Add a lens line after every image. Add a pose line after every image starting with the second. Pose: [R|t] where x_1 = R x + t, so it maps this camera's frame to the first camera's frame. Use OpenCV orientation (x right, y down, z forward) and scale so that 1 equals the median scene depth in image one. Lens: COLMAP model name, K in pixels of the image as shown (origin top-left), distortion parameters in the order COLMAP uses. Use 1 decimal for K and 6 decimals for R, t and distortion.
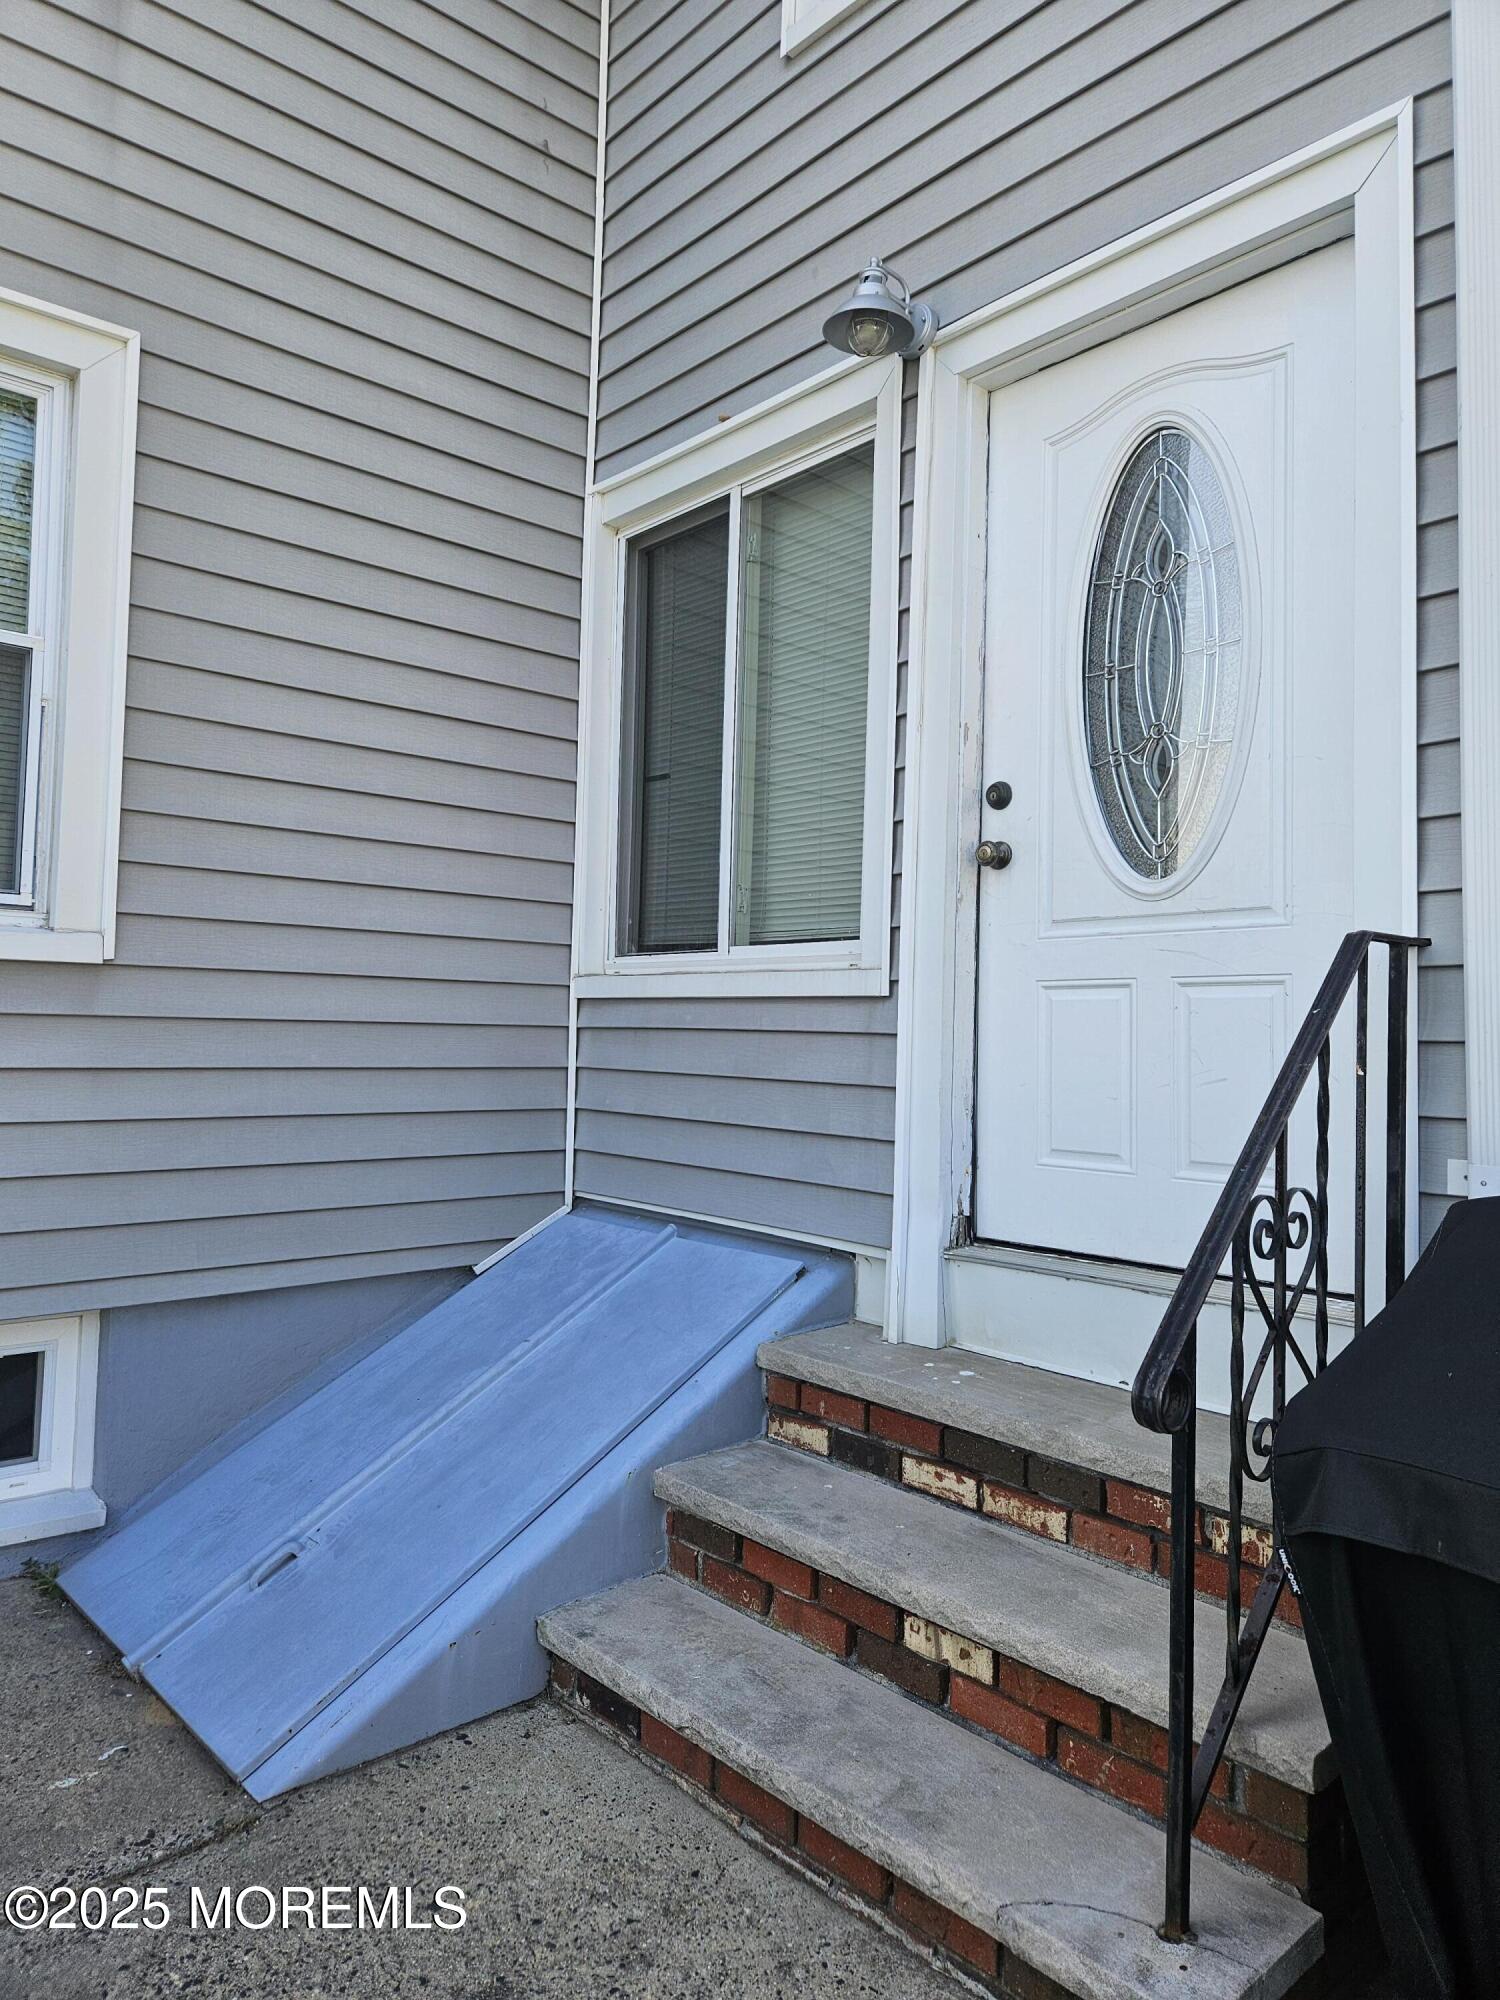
lens RADIAL K [[1339.7, 0, 749.5], [0, 1339.7, 988.7], [0, 0, 1]] dist [0.071155, -0.064251]
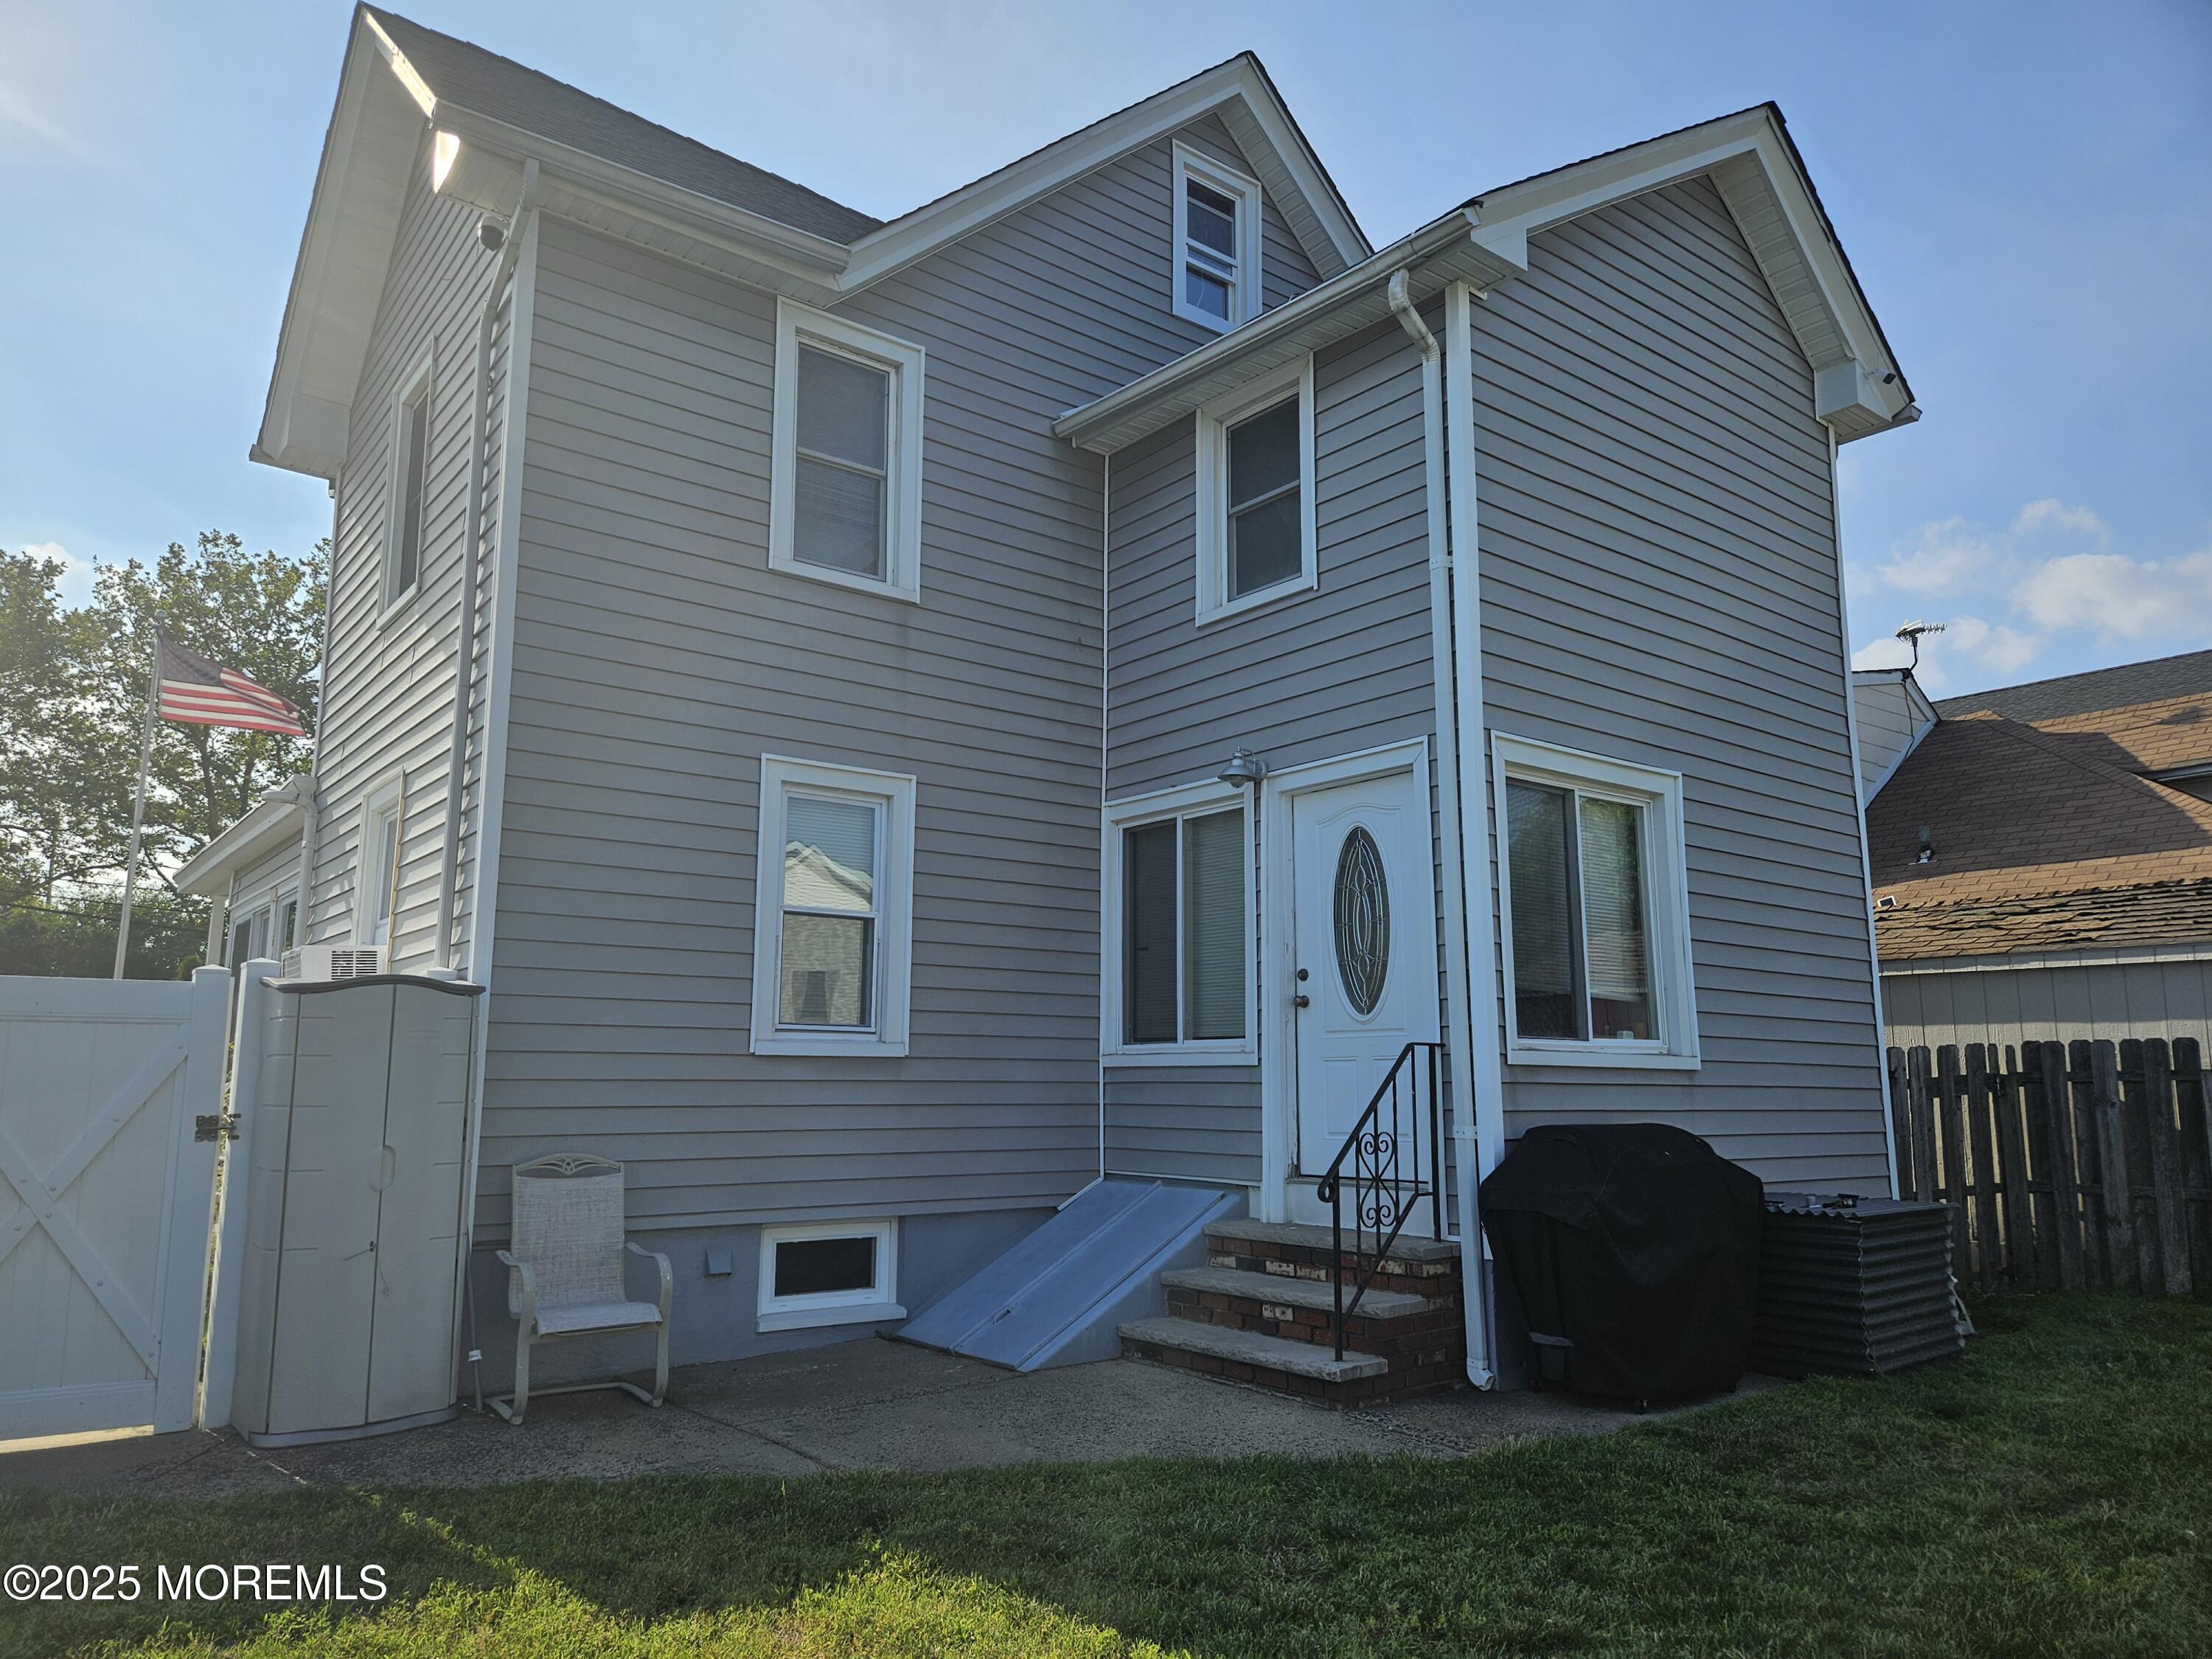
lens RADIAL K [[1481.7, 0, 1068.2], [0, 1481.7, 855.3], [0, 0, 1]] dist [0.071155, -0.064251]
pose [[0.996792, -0.029437, -0.074428, -0.015404], [0.019971, 0.991972, -0.124869, -0.037343], [0.077506, 0.122982, 0.989378, -1.454950]]
